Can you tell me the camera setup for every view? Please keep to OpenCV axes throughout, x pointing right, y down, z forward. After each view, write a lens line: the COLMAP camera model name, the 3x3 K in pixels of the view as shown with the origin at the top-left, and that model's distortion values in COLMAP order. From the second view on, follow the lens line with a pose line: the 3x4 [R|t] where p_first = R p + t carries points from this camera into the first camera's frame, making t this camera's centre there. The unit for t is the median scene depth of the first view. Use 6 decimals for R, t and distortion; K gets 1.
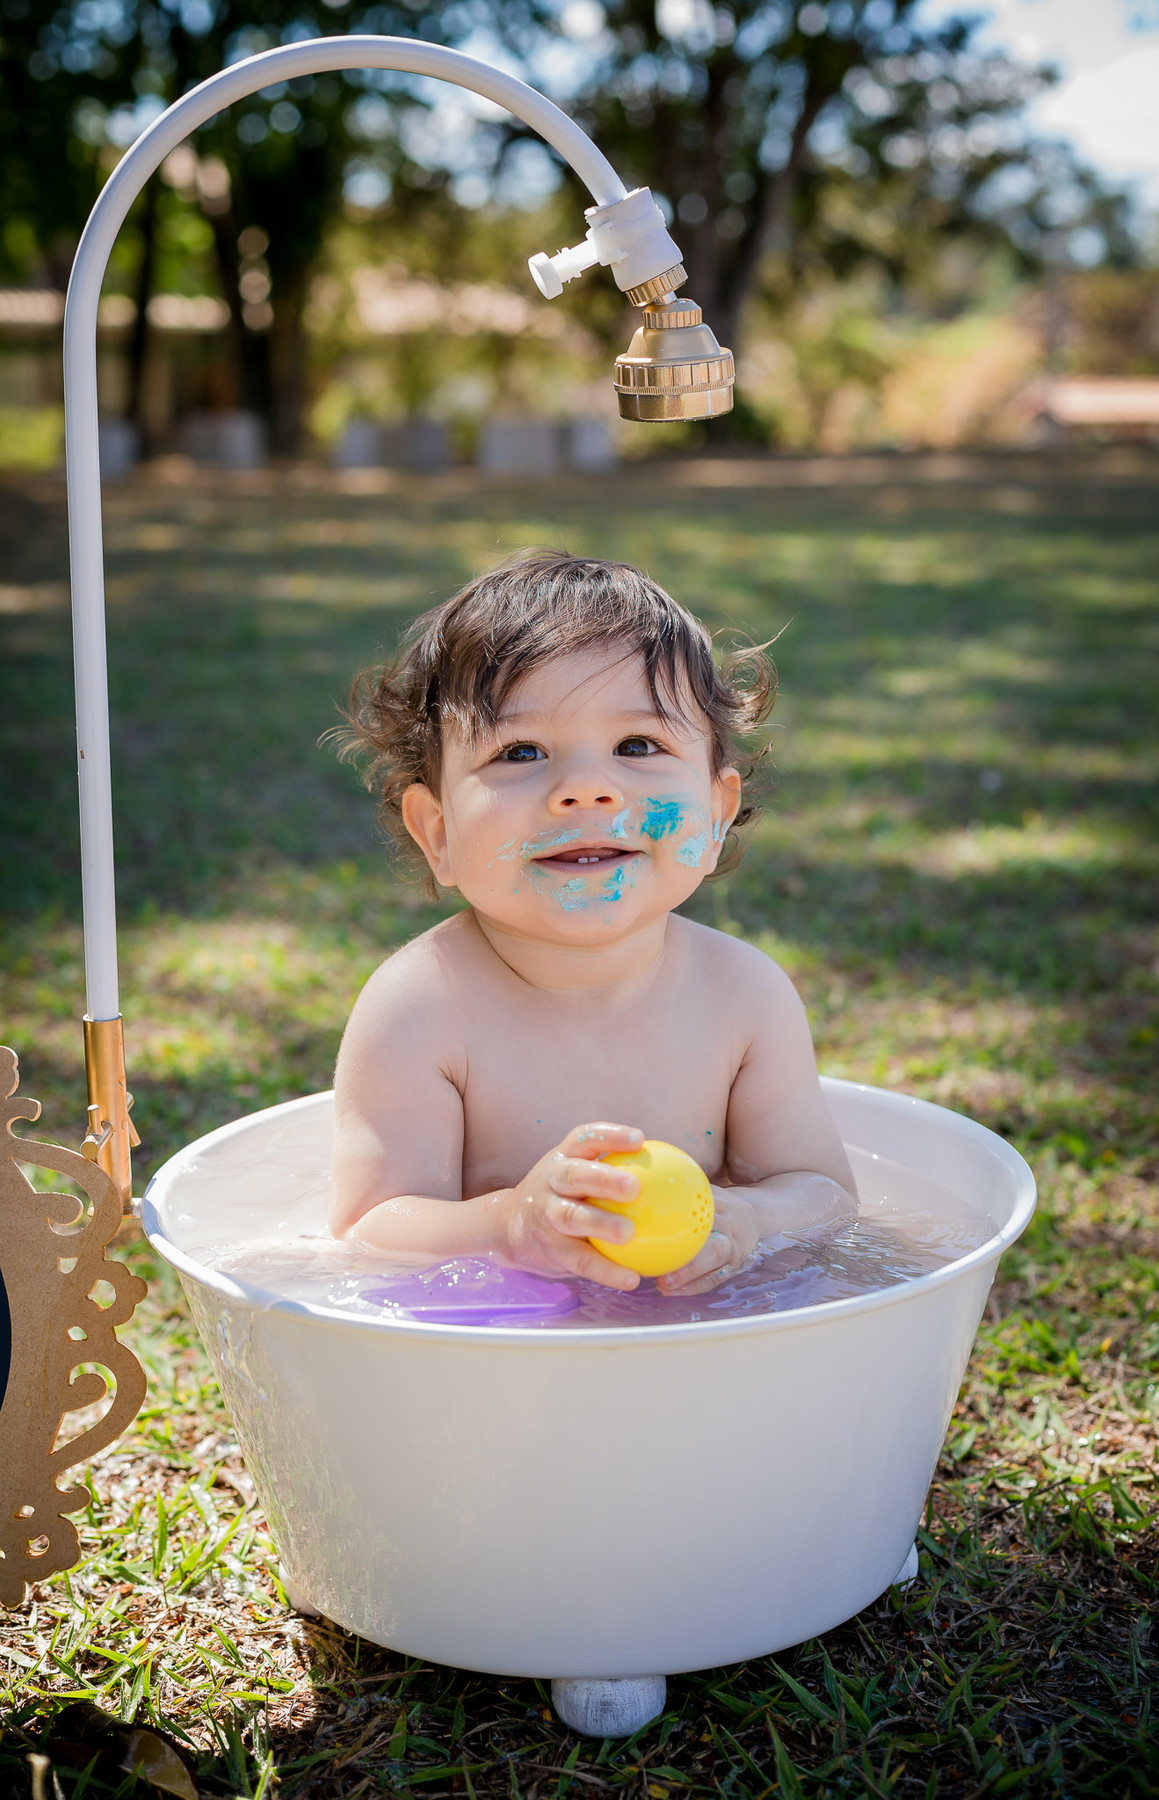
lens RADIAL K [[2684.8, 0, 534.0], [0, 2684.8, 969.6], [0, 0, 1]] dist [-0.032630, 0.009357]
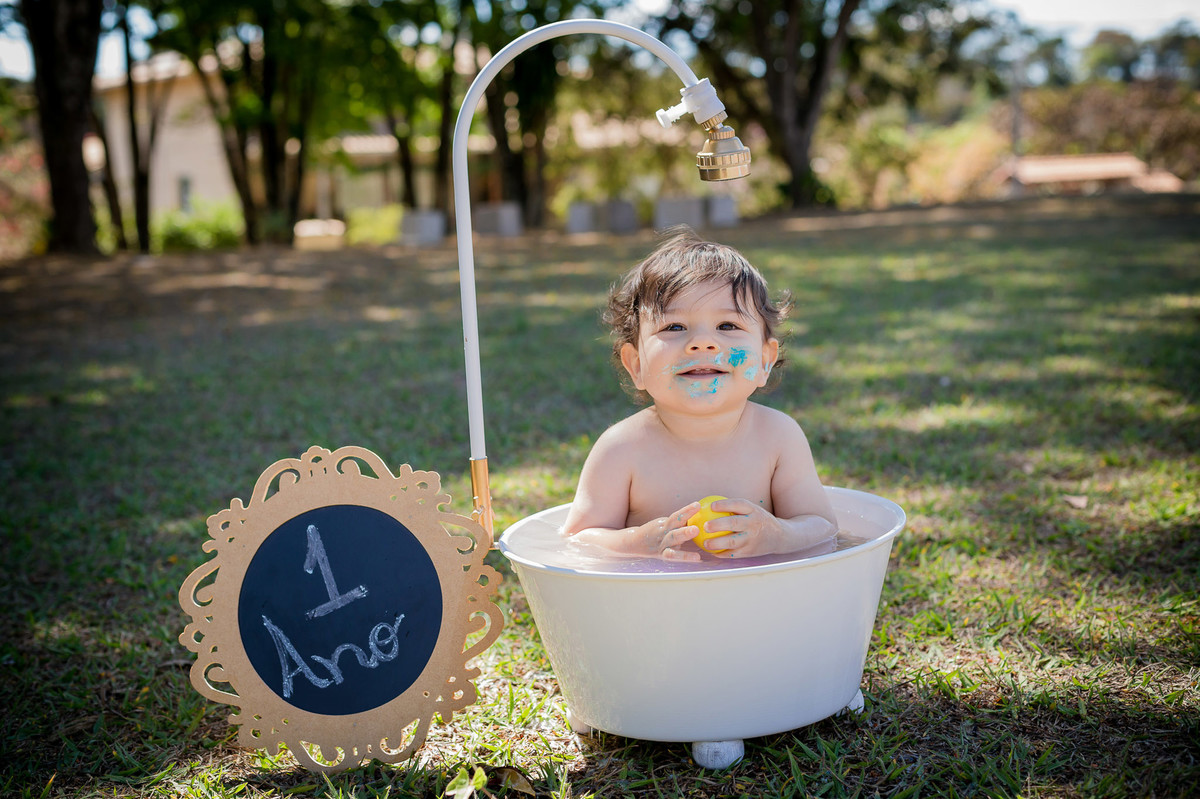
lens RADIAL K [[1707.3, 0, 599.7], [0, 1707.3, 434.2], [0, 0, 1]] dist [-0.005897, -0.052657]
pose [[0.997453, -0.041497, -0.058011, 0.021173], [0.037521, 0.996978, -0.068020, 0.093849], [0.060659, 0.065670, 0.995996, -0.387273]]
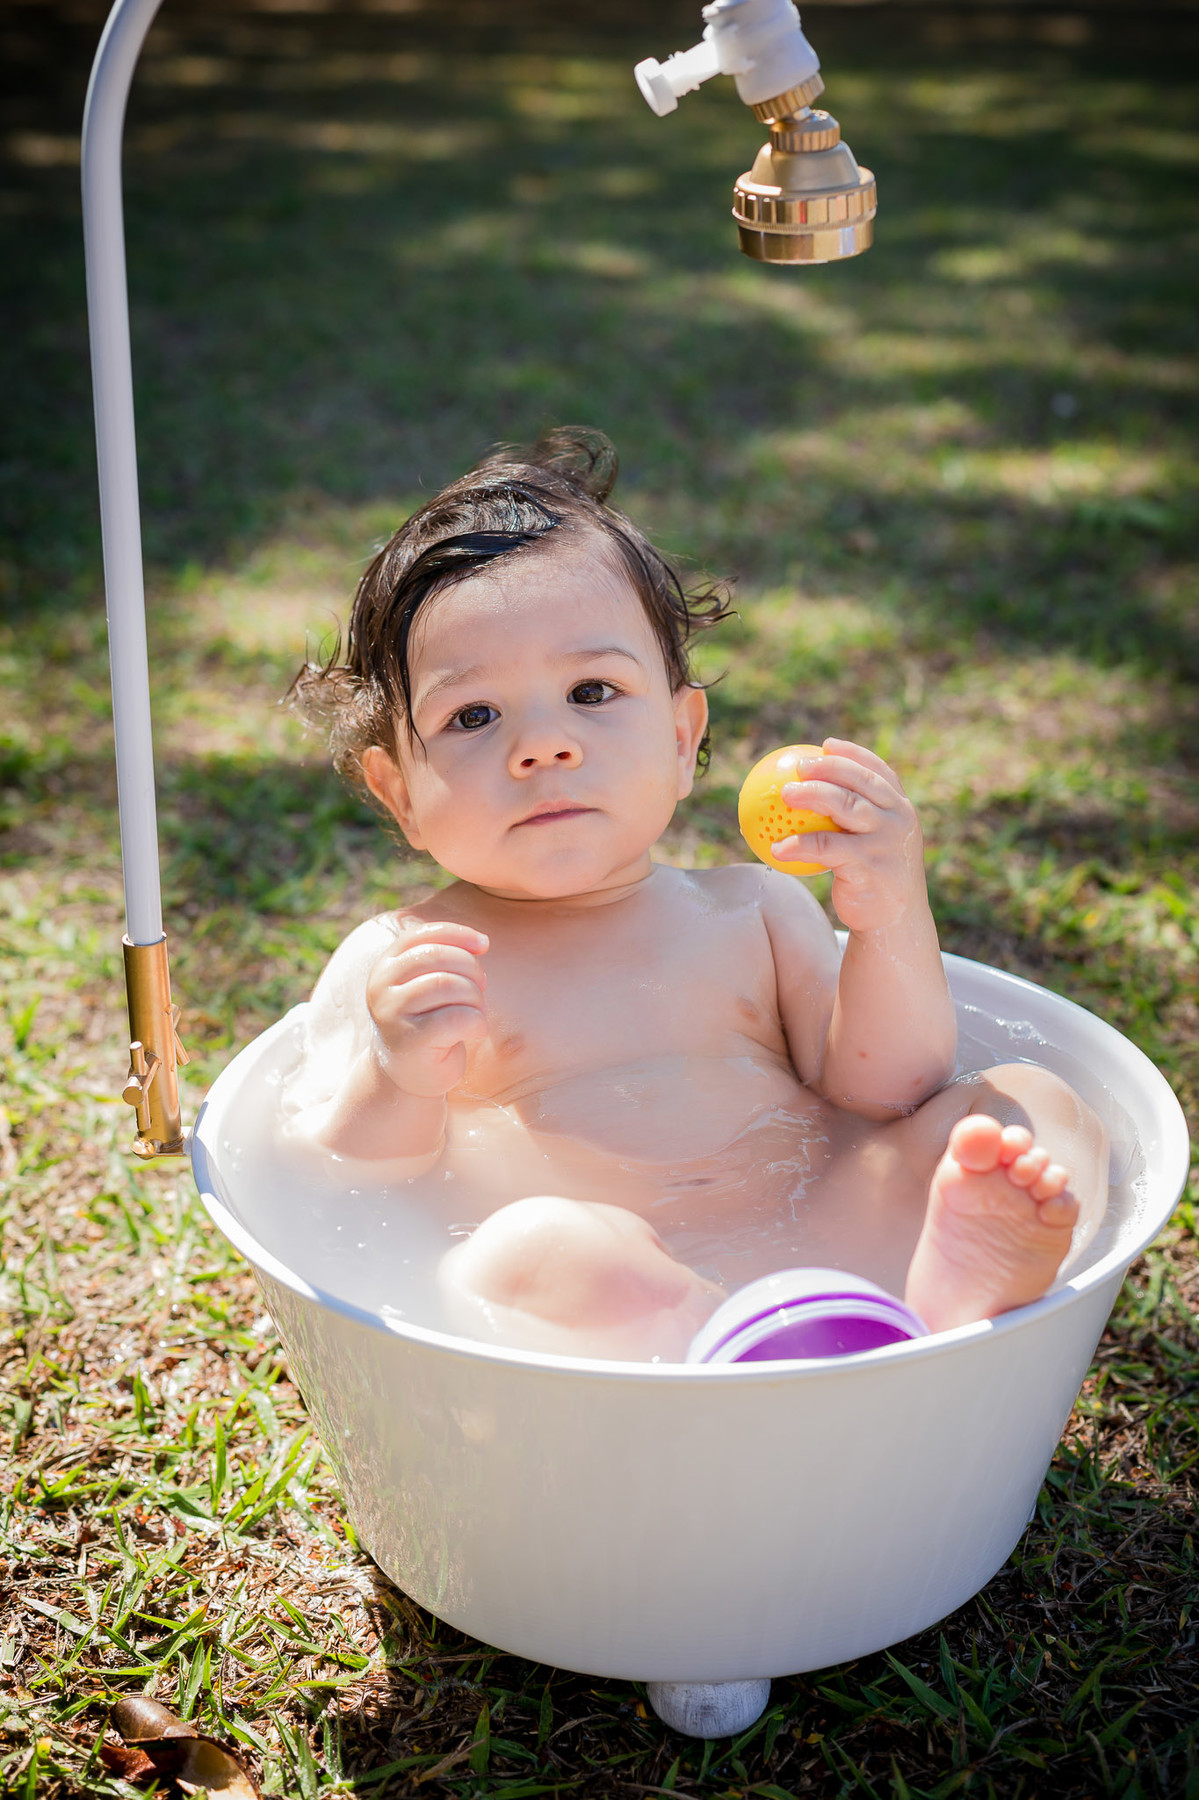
lens RADIAL K [[2610.3, 0, 599.5], [0, 2610.3, 900.0], [0, 0, 1]] dist [-0.017503, -0.053970]
pose [[0.999905, 0.006118, 0.012380, -0.020629], [-0.008028, 0.986974, 0.160680, -0.129950], [-0.011236, -0.160764, 0.986929, 0.144689]]
